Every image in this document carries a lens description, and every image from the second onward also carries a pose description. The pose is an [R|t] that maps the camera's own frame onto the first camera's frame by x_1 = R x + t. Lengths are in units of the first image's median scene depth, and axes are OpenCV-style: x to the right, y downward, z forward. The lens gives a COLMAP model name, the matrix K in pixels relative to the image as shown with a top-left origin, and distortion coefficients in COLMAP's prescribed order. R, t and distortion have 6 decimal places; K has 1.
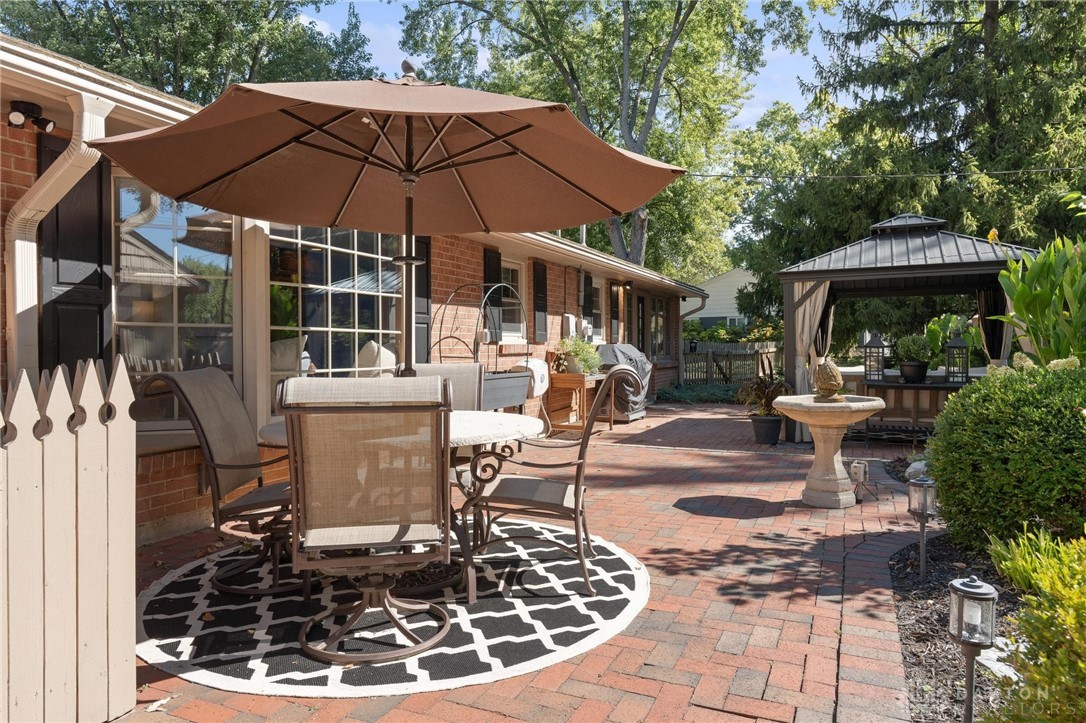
lens RADIAL K [[688.0, 0, 547.7], [0, 688.0, 356.0], [0, 0, 1]] dist [0.009063, 0.002275]
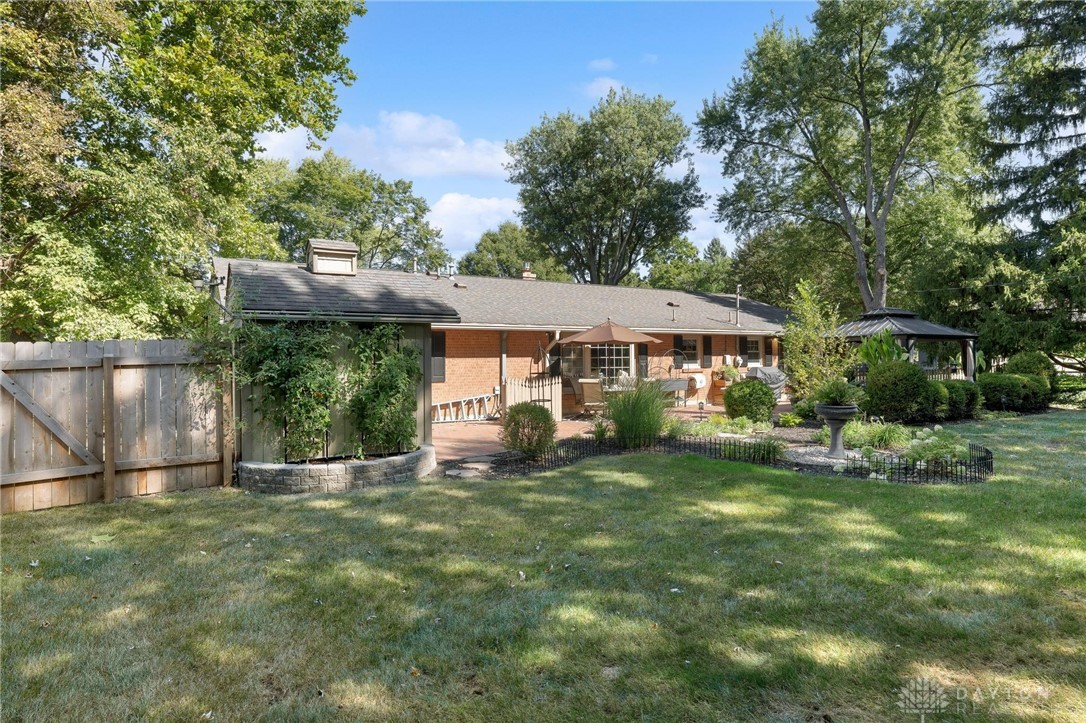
lens RADIAL K [[570.2, 0, 537.2], [0, 570.2, 355.9], [0, 0, 1]] dist [-0.002357, 0.001086]
pose [[0.809335, -0.010633, -0.587250, 0.540452], [0.000068, 0.999838, -0.018010, -0.018905], [0.587347, 0.014536, 0.809205, -0.797825]]
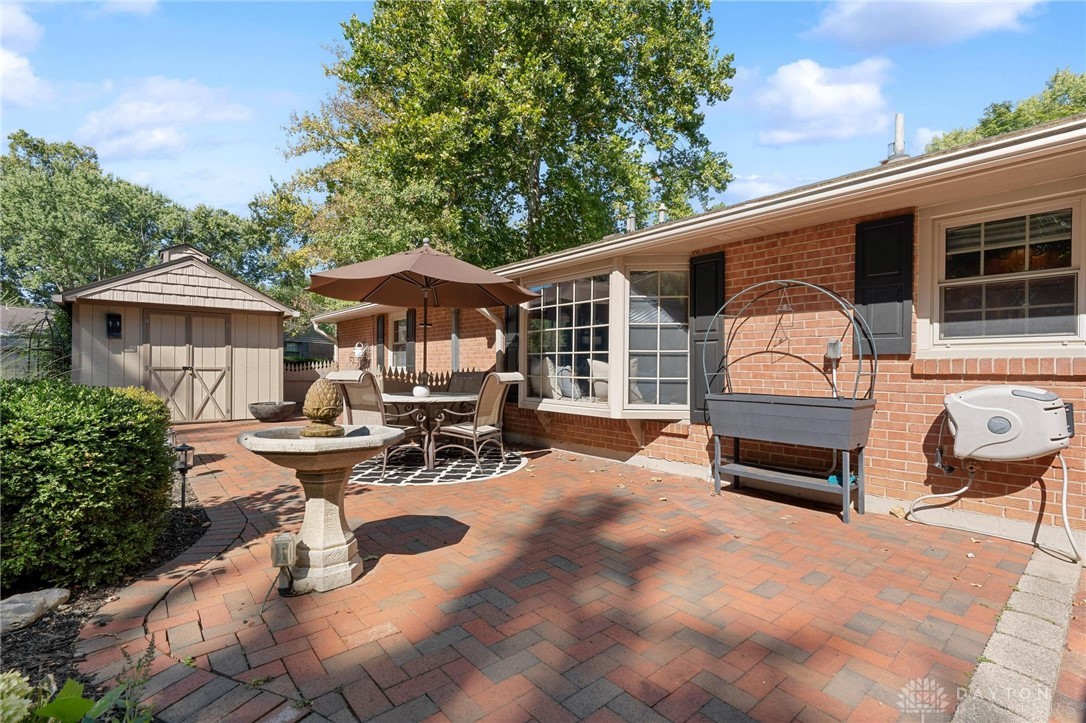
lens RADIAL K [[491.3, 0, 537.8], [0, 491.3, 370.1], [0, 0, 1]] dist [-0.000983, 0.000454]
pose [[-0.445975, -0.000268, -0.895045, 0.326033], [-0.022453, 0.999689, 0.010888, -0.003447], [0.894764, 0.024952, -0.445843, 0.608729]]
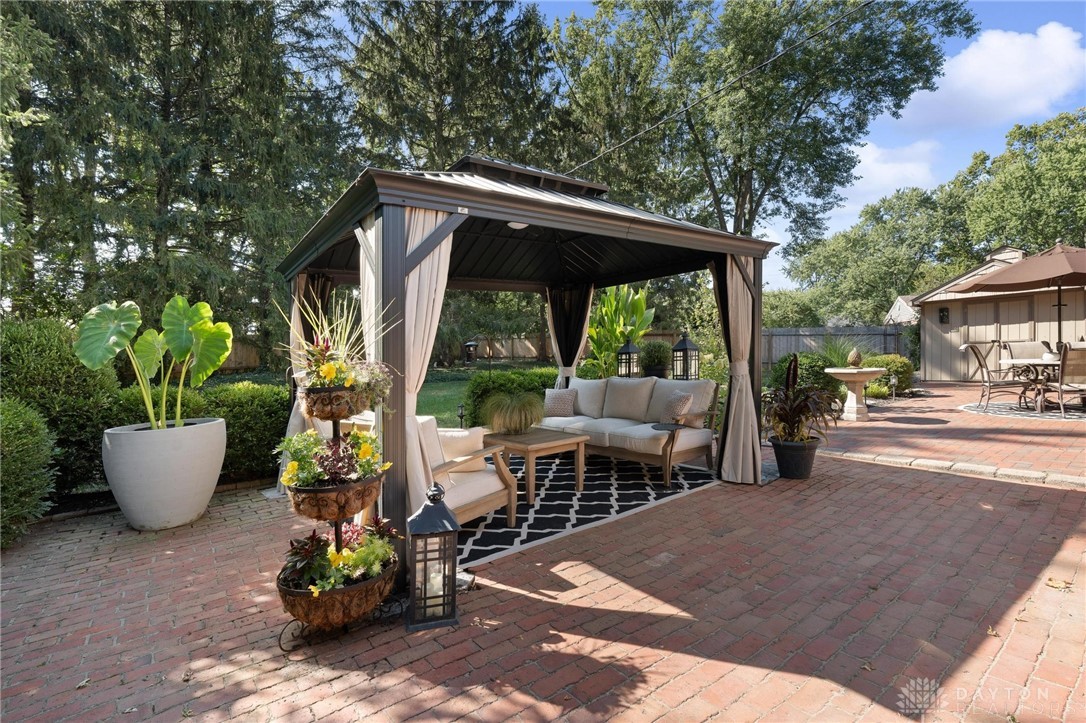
lens RADIAL K [[491.3, 0, 558.4], [0, 491.3, 379.9], [0, 0, 1]] dist [-0.000983, 0.000454]
pose [[-0.884992, 0.006555, 0.465560, 0.217717], [0.044212, 0.996566, 0.070012, -0.017564], [-0.463502, 0.082543, -0.882243, 1.137356]]
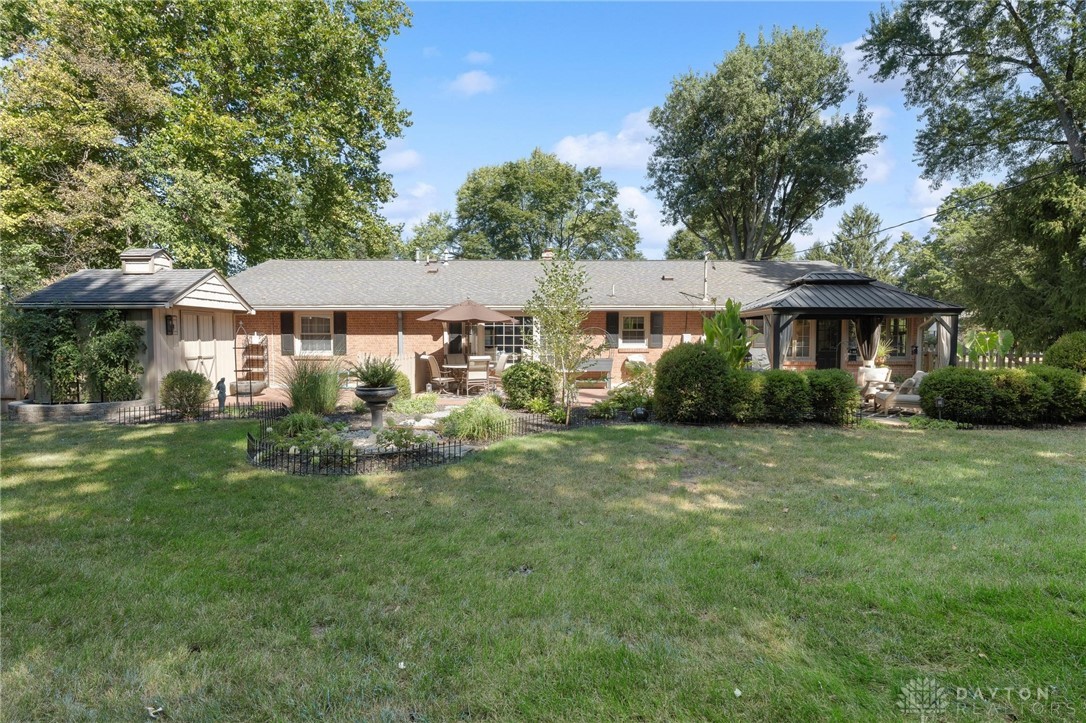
lens RADIAL K [[544.3, 0, 537.2], [0, 544.3, 364.7], [0, 0, 1]] dist [-0.004994, -0.000278]
pose [[0.402029, 0.046428, -0.914449, 1.120098], [-0.015249, 0.998915, 0.044012, -0.028158], [0.915500, -0.003750, 0.402301, -0.053856]]
